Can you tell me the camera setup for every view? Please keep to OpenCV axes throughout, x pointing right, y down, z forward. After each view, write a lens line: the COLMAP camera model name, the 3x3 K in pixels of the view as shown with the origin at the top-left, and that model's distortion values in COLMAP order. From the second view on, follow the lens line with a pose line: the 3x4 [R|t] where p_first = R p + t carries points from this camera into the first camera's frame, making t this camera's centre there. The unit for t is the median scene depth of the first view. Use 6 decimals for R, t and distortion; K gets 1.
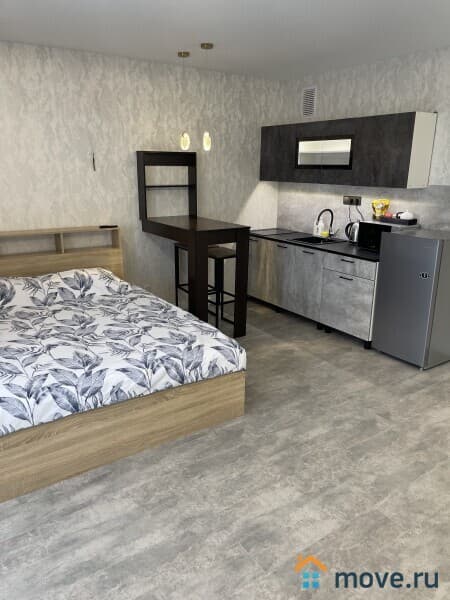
lens RADIAL K [[457.1, 0, 230.8], [0, 457.1, 296.7], [0, 0, 1]] dist [0.059688, -0.057759]
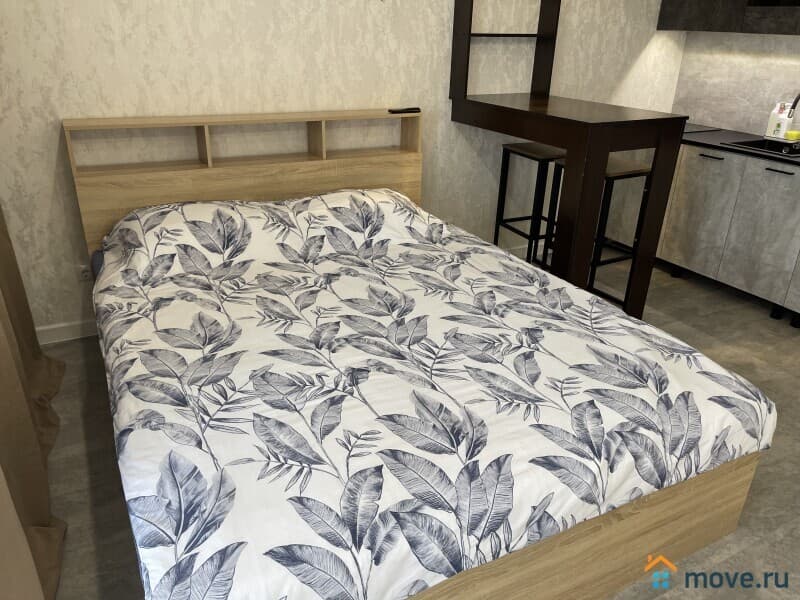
lens RADIAL K [[609.5, 0, 400.0], [0, 609.5, 293.2], [0, 0, 1]] dist [0.059688, -0.057759]
pose [[0.993425, 0.058776, -0.098244, -0.217177], [-0.045646, 0.990342, 0.130919, -0.040135], [0.104990, -0.125573, 0.986513, 0.308493]]
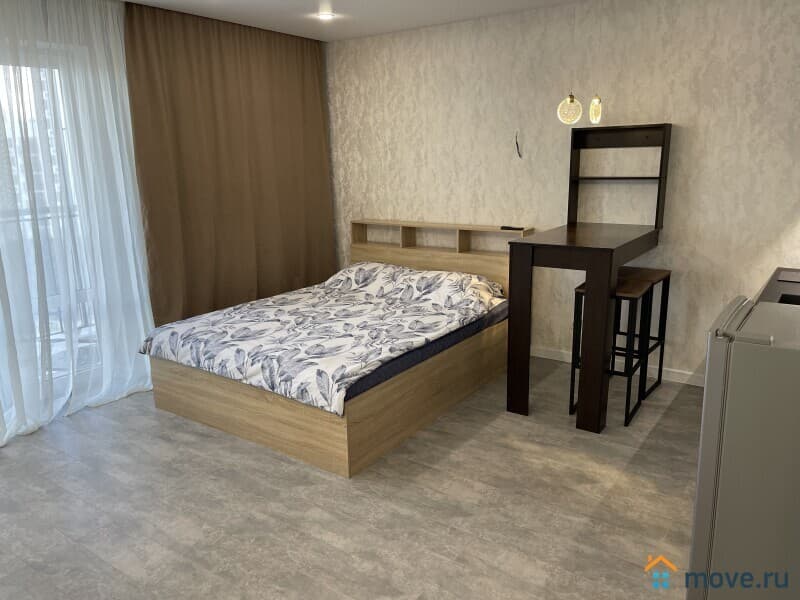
lens RADIAL K [[609.5, 0, 397.2], [0, 609.5, 299.9], [0, 0, 1]] dist [0.059688, -0.057759]
pose [[0.338460, 0.201429, -0.919169, 0.757401], [-0.238314, 0.963323, 0.123352, -0.137159], [0.910303, 0.177301, 0.374049, 0.533834]]
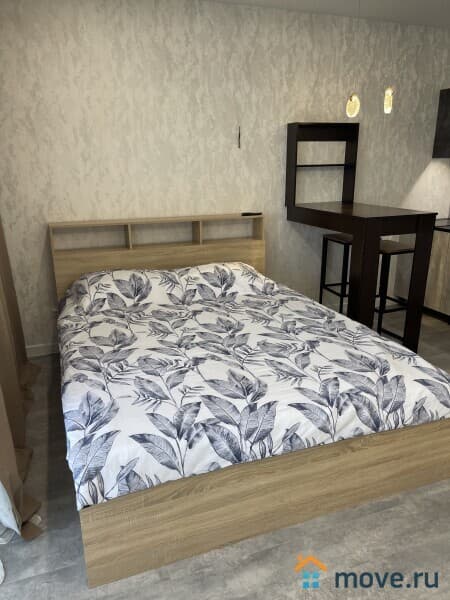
lens RADIAL K [[457.1, 0, 223.9], [0, 457.1, 297.6], [0, 0, 1]] dist [0.059688, -0.057759]
pose [[0.970237, 0.048272, -0.237297, -0.125520], [-0.046044, 0.998828, 0.014928, -0.009154], [0.237739, -0.003558, 0.971322, 0.191047]]
